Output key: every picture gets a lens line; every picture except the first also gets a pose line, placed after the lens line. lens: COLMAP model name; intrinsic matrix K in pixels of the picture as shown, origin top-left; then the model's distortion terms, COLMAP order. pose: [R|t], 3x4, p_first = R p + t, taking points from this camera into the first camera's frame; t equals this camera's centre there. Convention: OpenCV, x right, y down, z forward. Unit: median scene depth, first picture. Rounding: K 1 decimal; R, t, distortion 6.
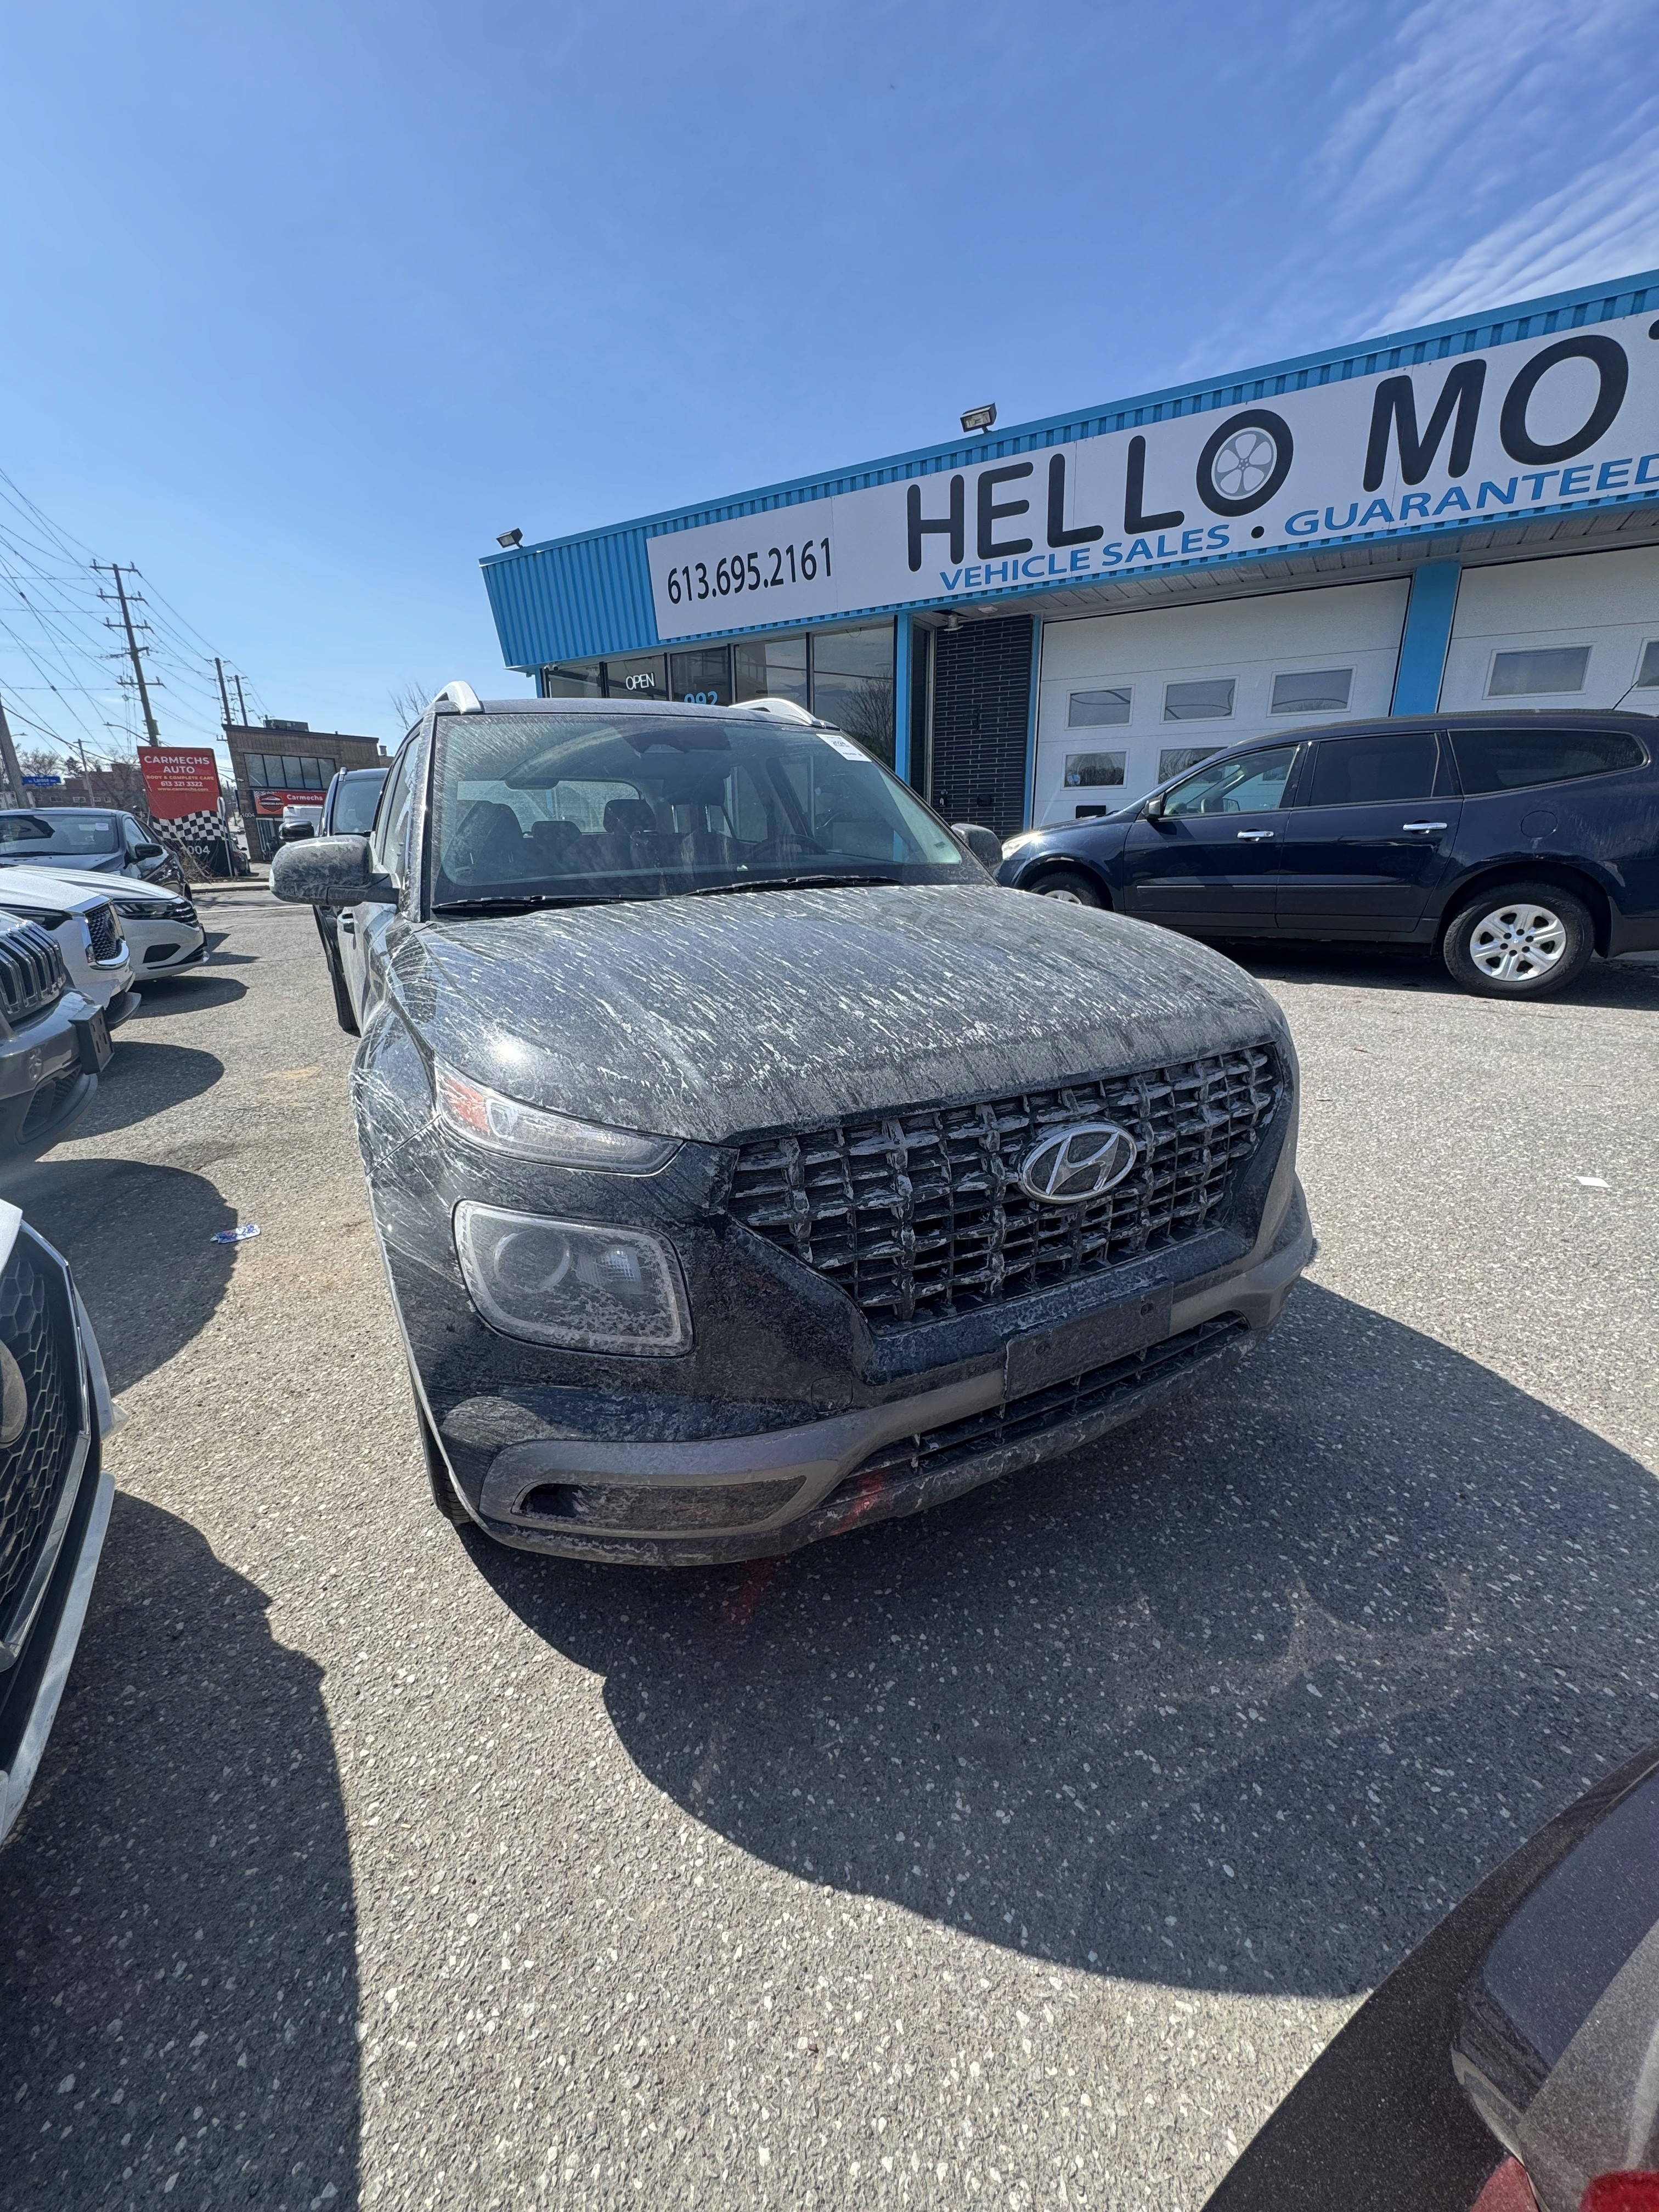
lens RADIAL K [[895.3, 0, 823.3], [0, 895.3, 1114.5], [0, 0, 1]] dist [-0.003334, 0.000369]
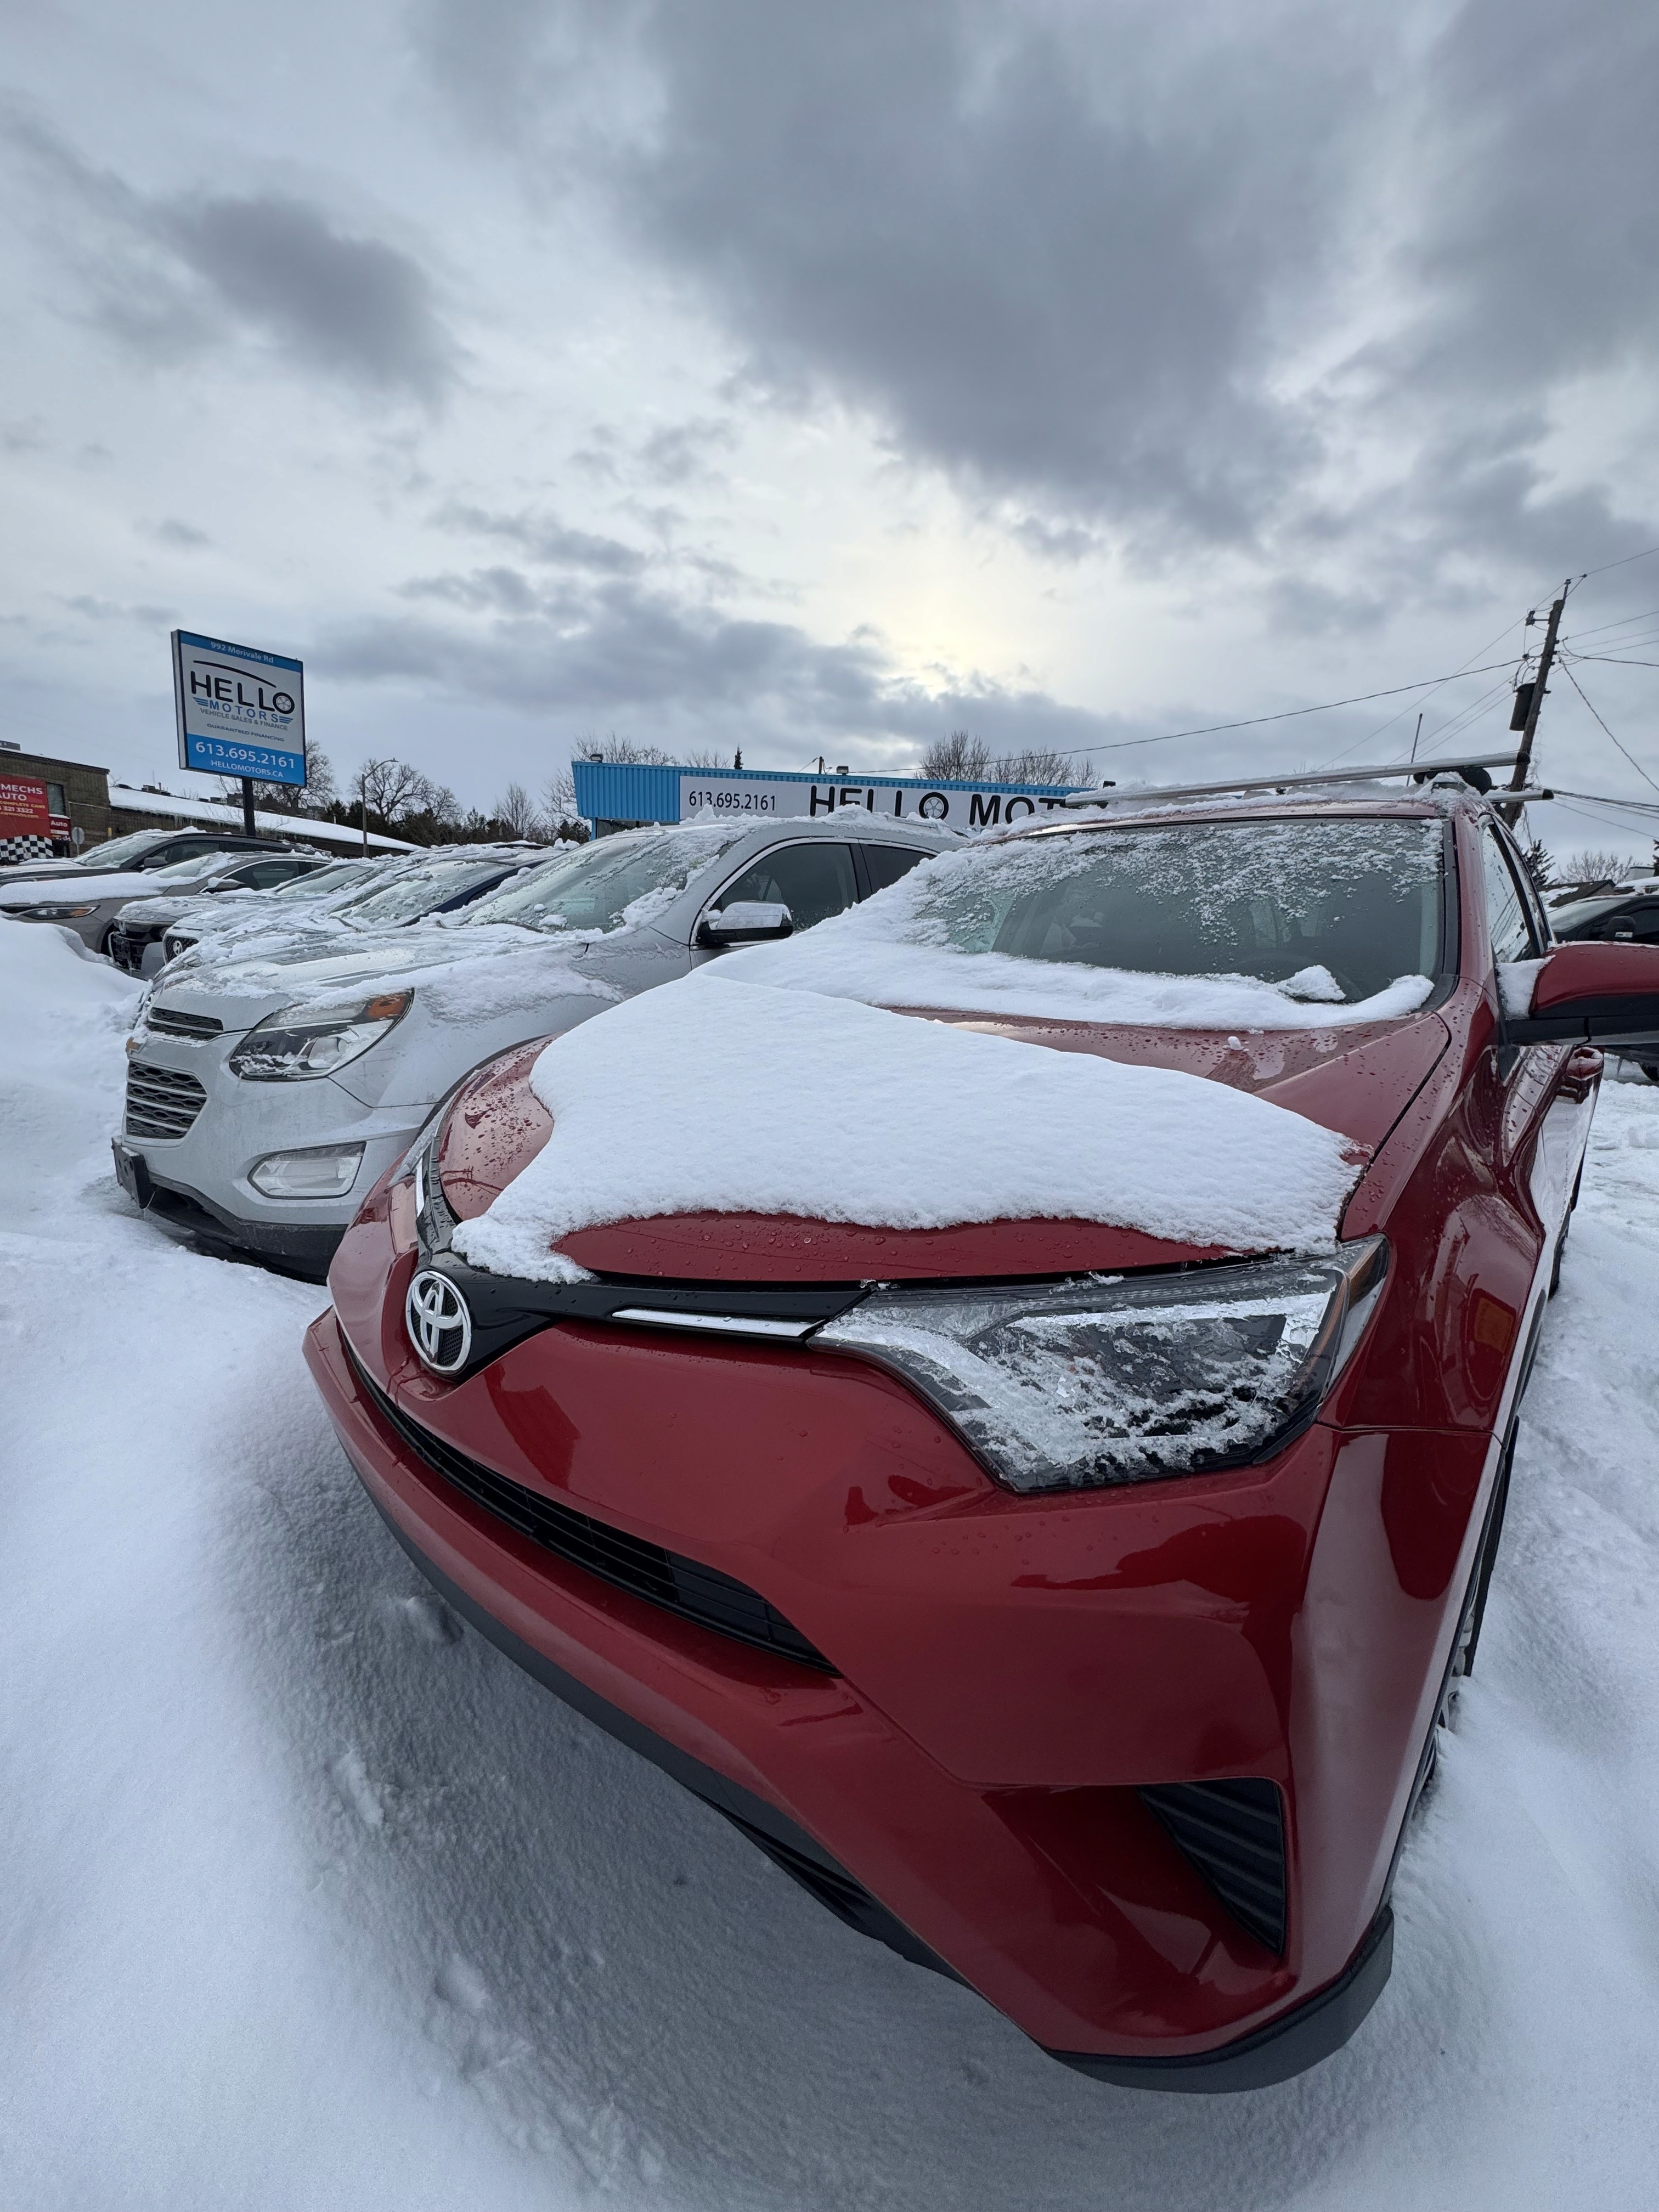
lens RADIAL K [[895.3, 0, 839.2], [0, 895.3, 1109.9], [0, 0, 1]] dist [-0.003334, 0.000369]
pose [[0.919889, -0.003002, 0.392167, -0.845574], [0.036653, 0.996252, -0.078351, 0.422162], [-0.390462, 0.086448, 0.916551, -1.297900]]
